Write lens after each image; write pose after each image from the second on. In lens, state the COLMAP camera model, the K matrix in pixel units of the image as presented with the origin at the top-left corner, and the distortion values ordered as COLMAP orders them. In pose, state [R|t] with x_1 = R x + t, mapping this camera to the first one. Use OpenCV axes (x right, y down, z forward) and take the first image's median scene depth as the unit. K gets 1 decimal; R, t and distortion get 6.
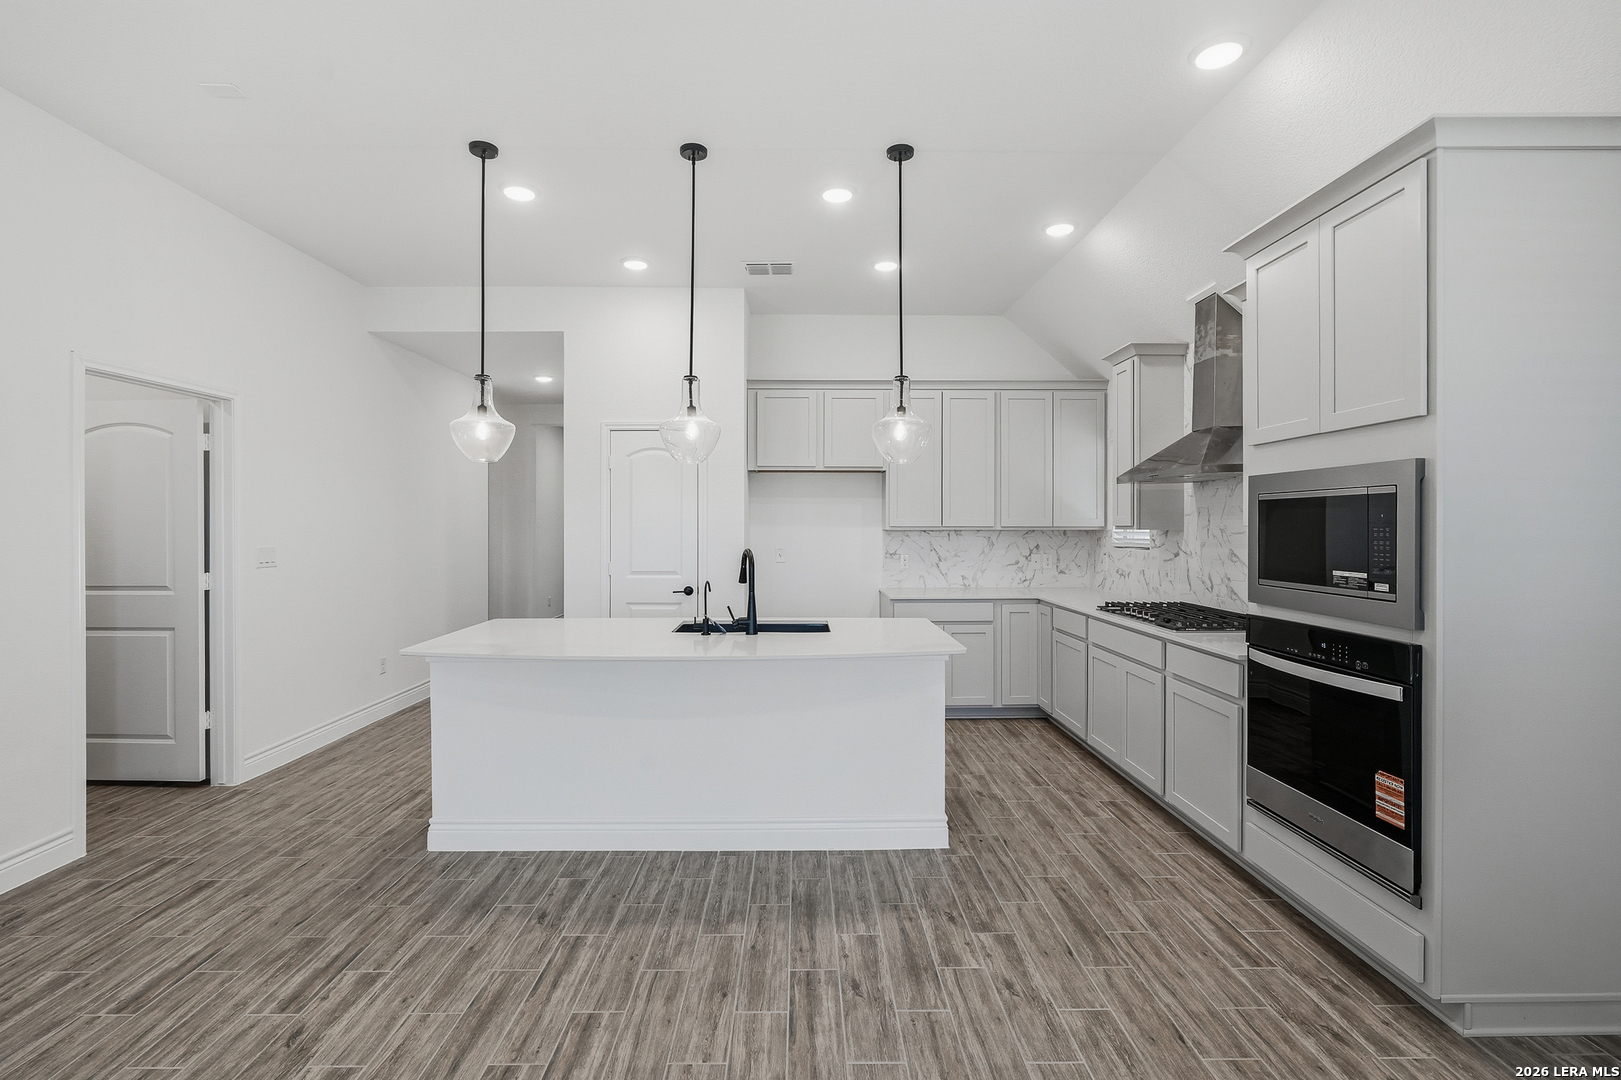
lens RADIAL K [[741.6, 0, 807.6], [0, 741.6, 524.9], [0, 0, 1]] dist [-0.013295, 0.005295]
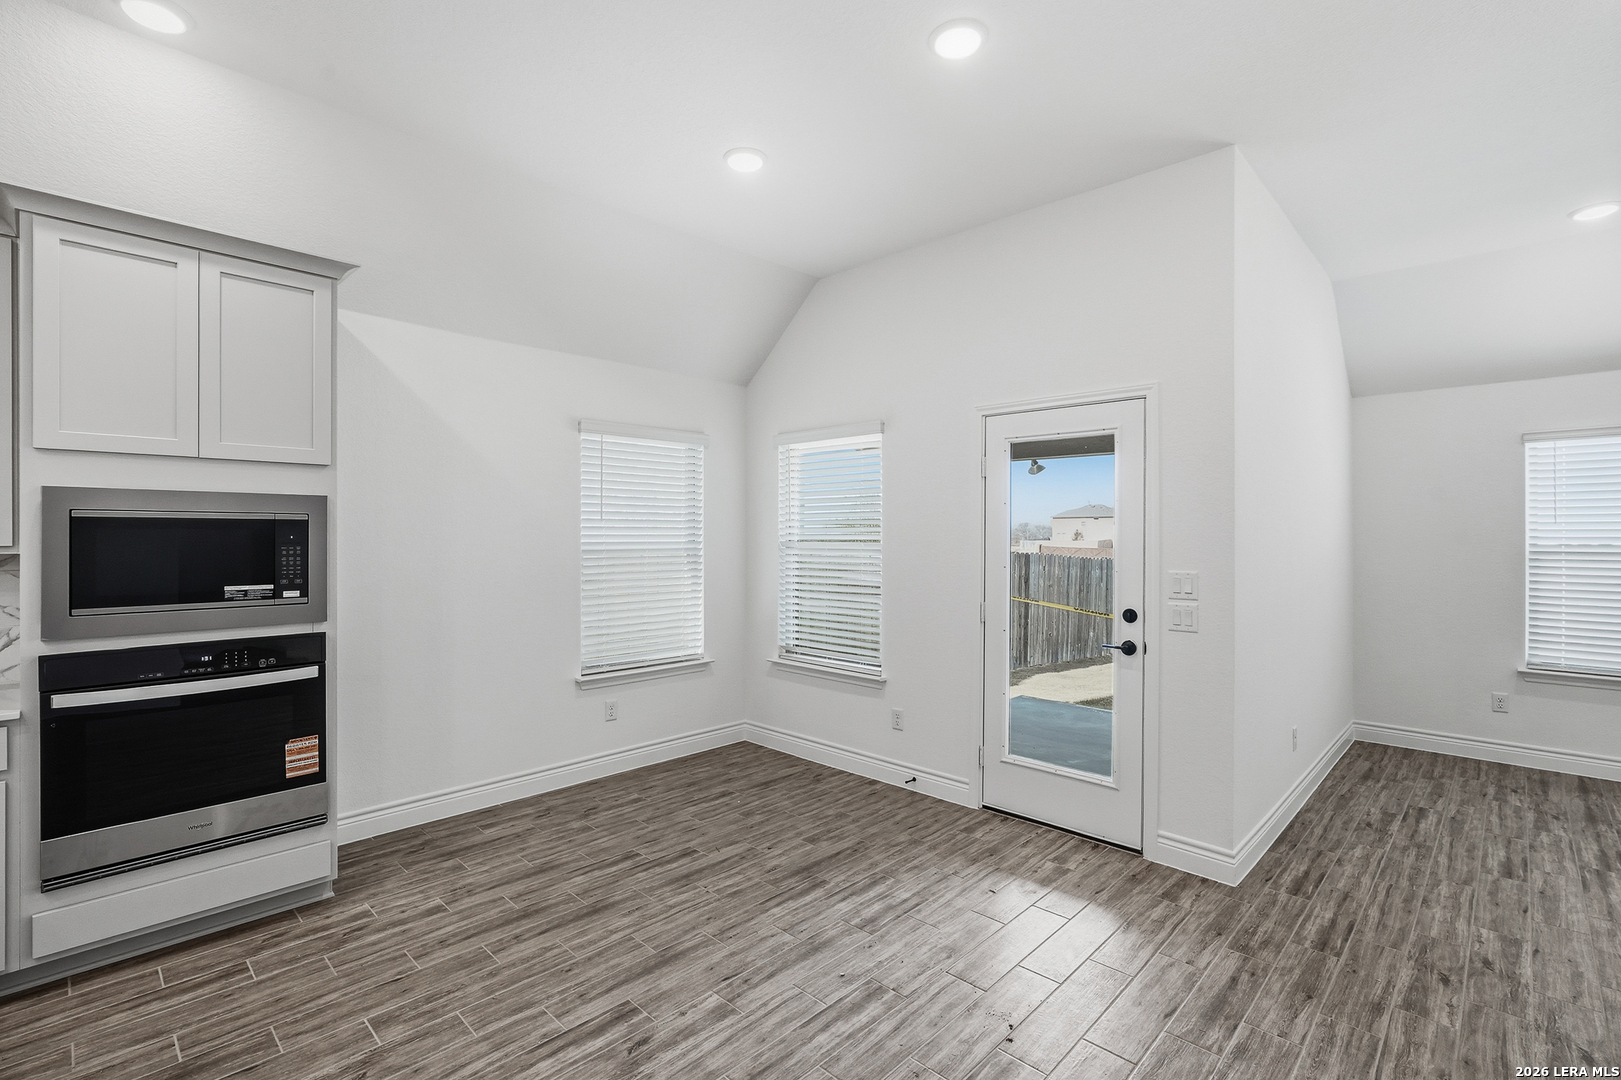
lens RADIAL K [[734.9, 0, 807.8], [0, 734.9, 534.5], [0, 0, 1]] dist [-0.012404, 0.005082]
pose [[-0.707712, -0.002621, 0.706496, -0.503766], [-0.003612, 0.999993, 0.000091, -0.013955], [-0.706492, -0.002487, -0.707717, 0.871378]]
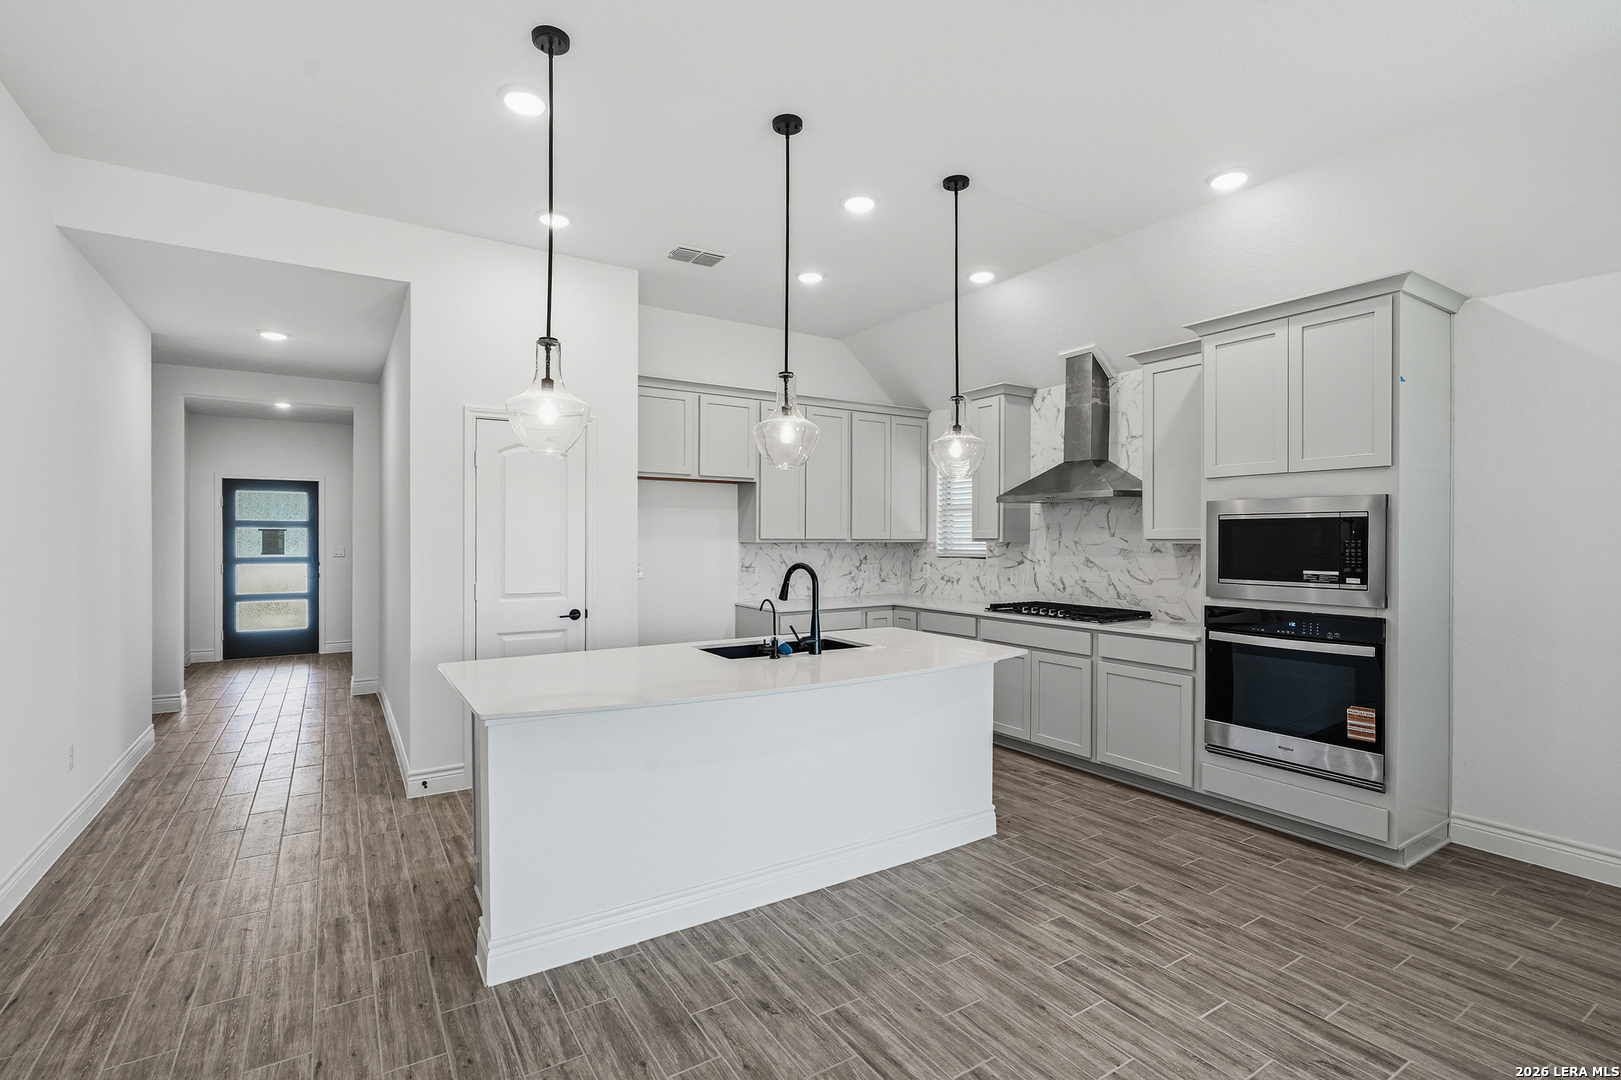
lens RADIAL K [[746.4, 0, 807.9], [0, 746.4, 540.2], [0, 0, 1]] dist [-0.006910, 0.000400]
pose [[0.849358, -0.000430, 0.527817, -0.638313], [-0.001806, 0.999991, 0.003721, 0.000040], [-0.527814, -0.004114, 0.849350, 0.218215]]
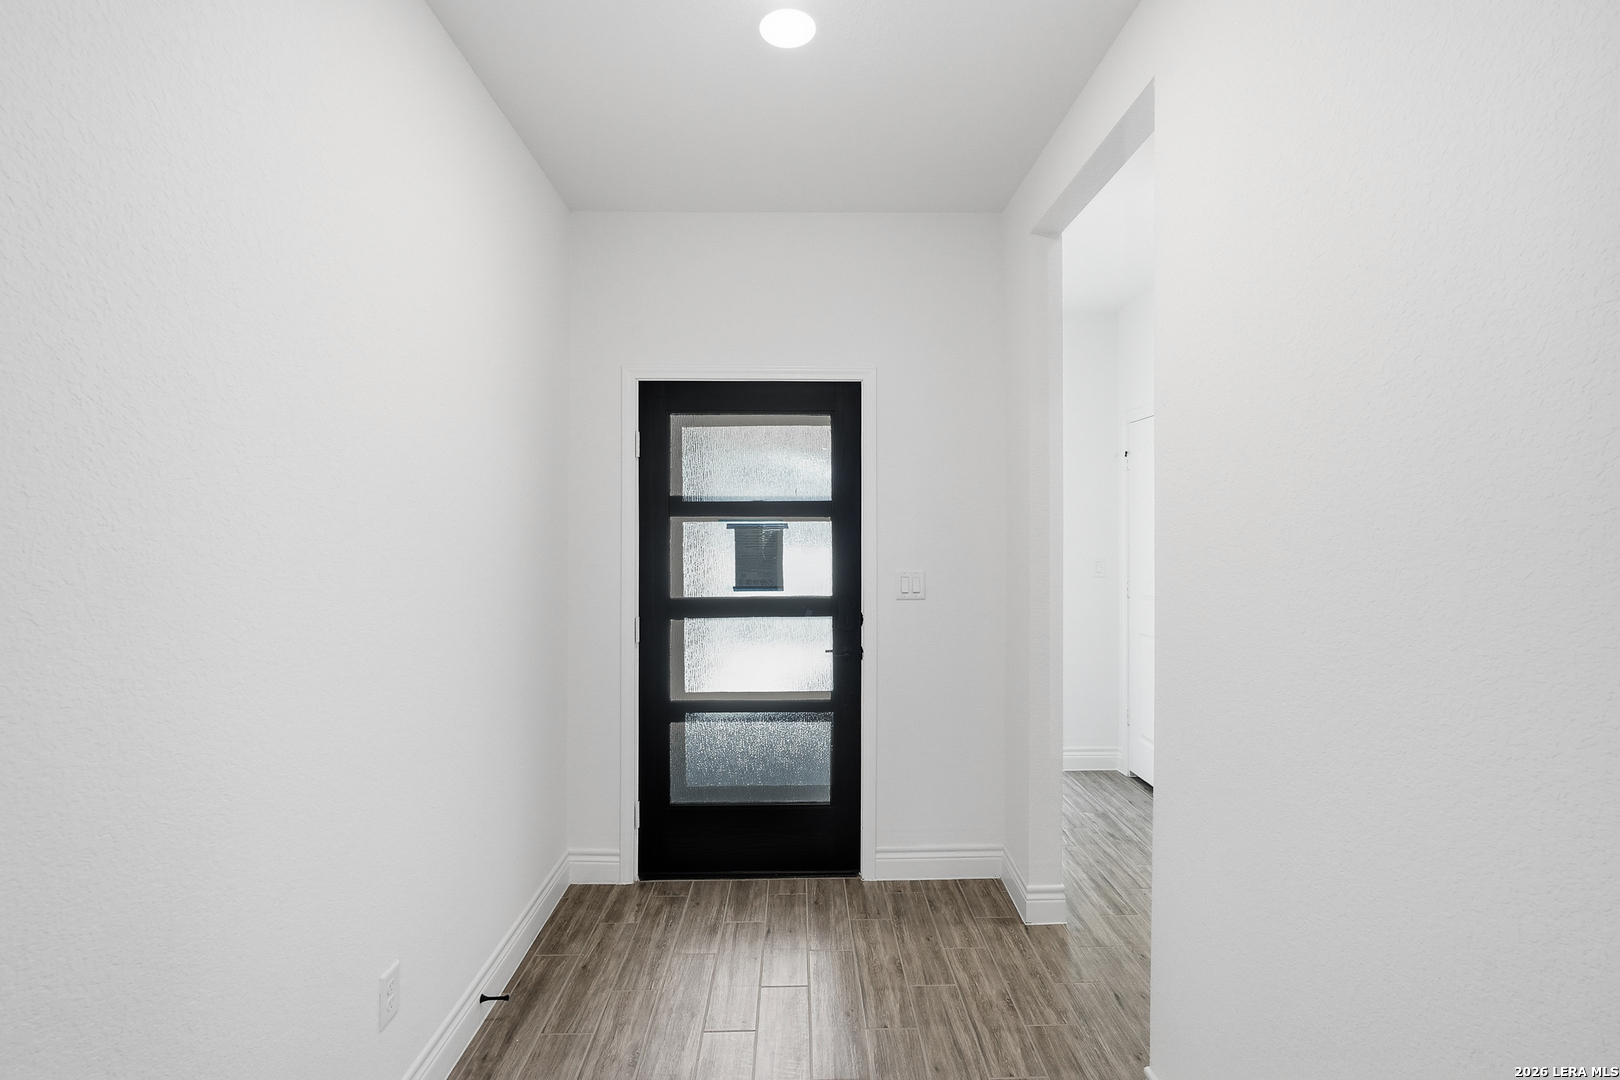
lens RADIAL K [[739.0, 0, 806.4], [0, 739.0, 533.2], [0, 0, 1]] dist [-0.012991, 0.004956]
pose [[0.999322, -0.002138, -0.036764, -0.760384], [0.001670, 0.999917, -0.012763, 0.000492], [0.036788, 0.012693, 0.999242, 2.587657]]
